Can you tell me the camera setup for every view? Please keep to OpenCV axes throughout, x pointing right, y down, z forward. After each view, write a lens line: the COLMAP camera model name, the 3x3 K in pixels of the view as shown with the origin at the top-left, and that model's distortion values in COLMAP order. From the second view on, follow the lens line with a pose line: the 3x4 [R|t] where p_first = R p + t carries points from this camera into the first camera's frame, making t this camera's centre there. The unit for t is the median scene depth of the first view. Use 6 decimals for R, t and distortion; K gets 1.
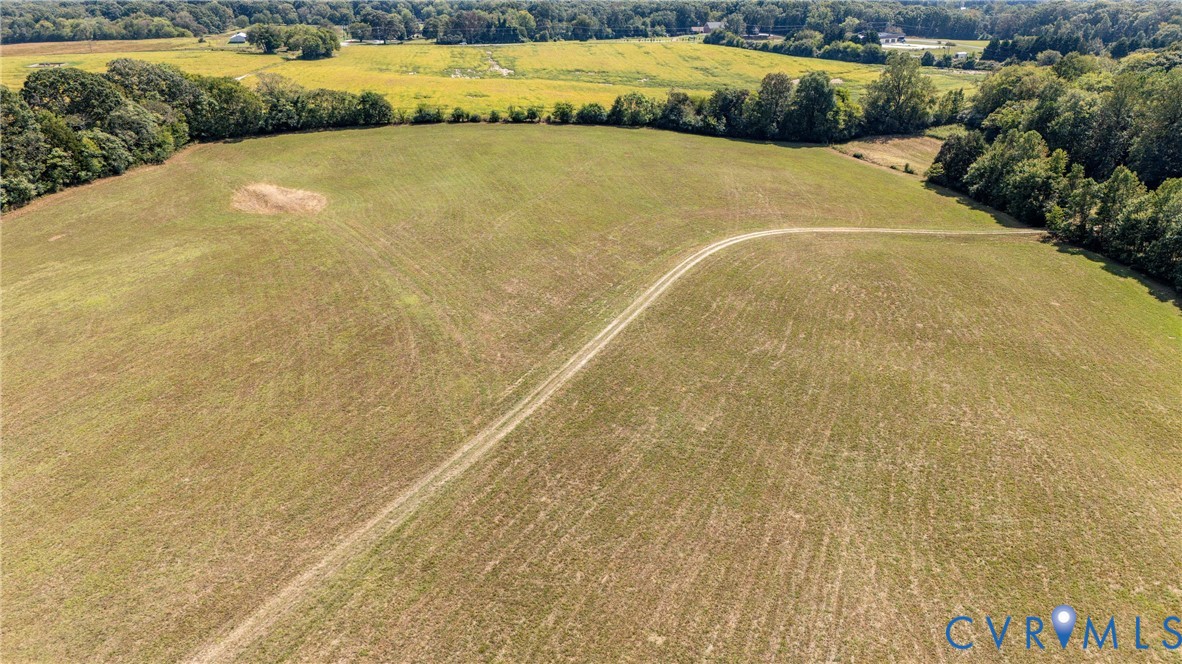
lens RADIAL K [[866.6, 0, 591.2], [0, 866.6, 328.7], [0, 0, 1]] dist [0.086709, -0.087541]
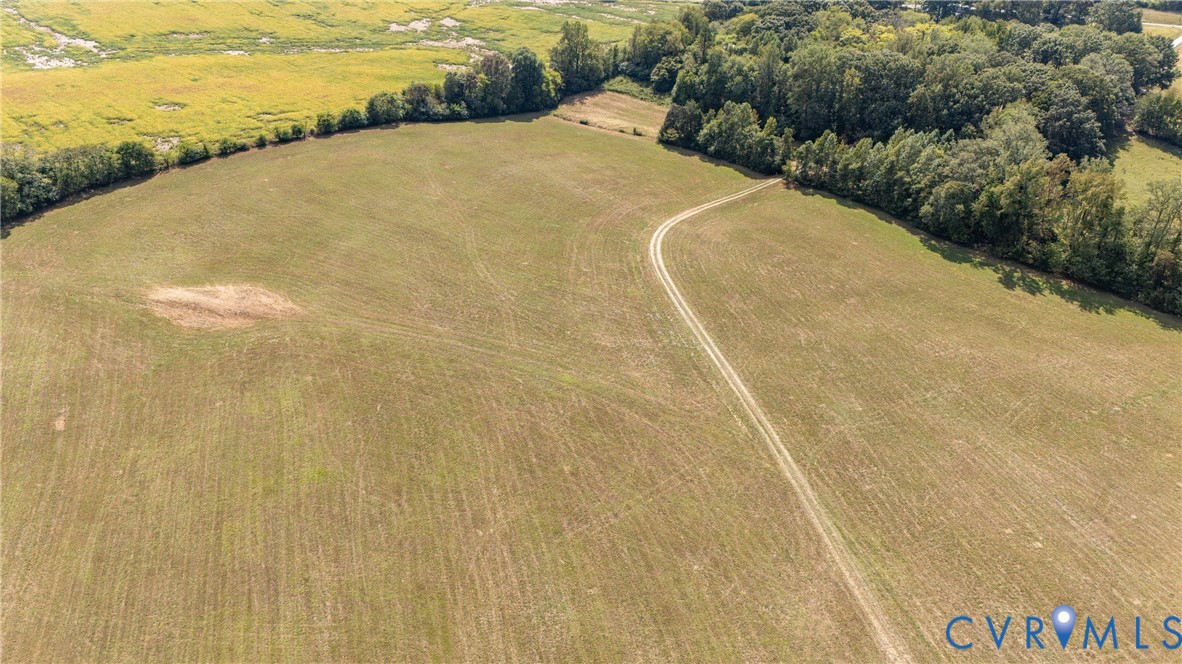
lens RADIAL K [[866.6, 0, 594.4], [0, 866.6, 333.5], [0, 0, 1]] dist [0.086709, -0.087541]
pose [[0.809696, -0.295227, 0.507181, -0.366888], [0.217502, 0.953664, 0.207888, -0.160920], [-0.545055, -0.058013, 0.836391, -0.027316]]
